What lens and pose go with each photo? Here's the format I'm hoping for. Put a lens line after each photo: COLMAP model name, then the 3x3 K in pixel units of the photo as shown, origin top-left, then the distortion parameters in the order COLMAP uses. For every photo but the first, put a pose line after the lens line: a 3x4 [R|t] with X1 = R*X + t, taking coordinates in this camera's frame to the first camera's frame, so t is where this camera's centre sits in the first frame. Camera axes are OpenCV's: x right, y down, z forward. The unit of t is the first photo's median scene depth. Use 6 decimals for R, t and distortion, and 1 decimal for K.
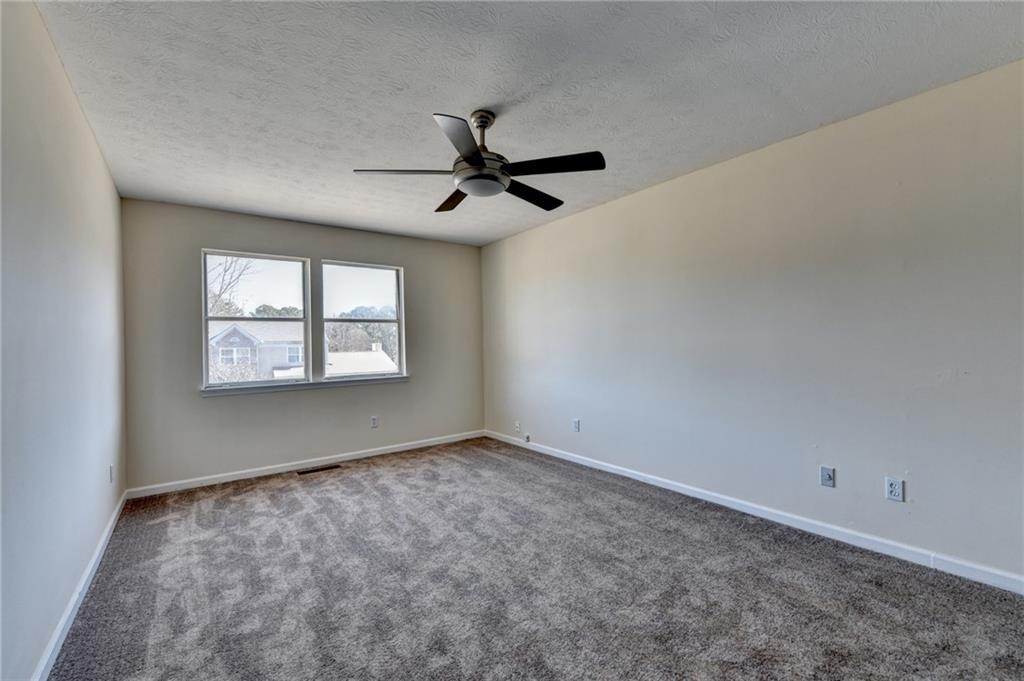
lens RADIAL K [[410.9, 0, 509.5], [0, 410.9, 337.6], [0, 0, 1]] dist [-0.013473, -0.002898]
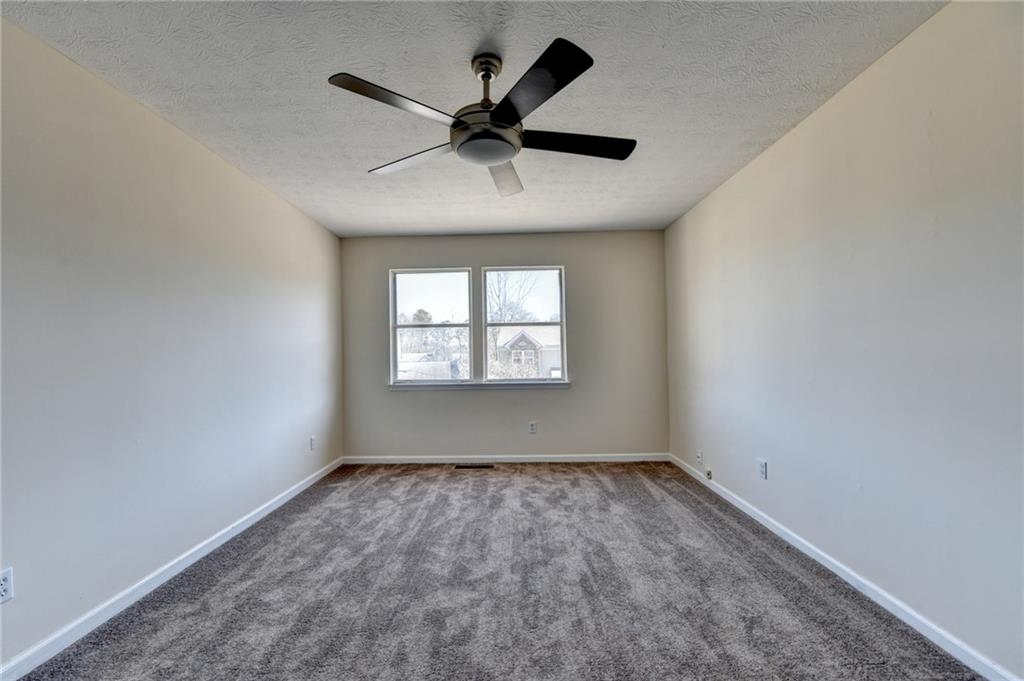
lens RADIAL K [[410.9, 0, 488.4], [0, 410.9, 343.6], [0, 0, 1]] dist [-0.013473, -0.002898]
pose [[0.786057, -0.002613, -0.618149, 0.261708], [0.007024, 0.999964, 0.004705, 0.000170], [0.618114, -0.008040, 0.786047, 0.230235]]
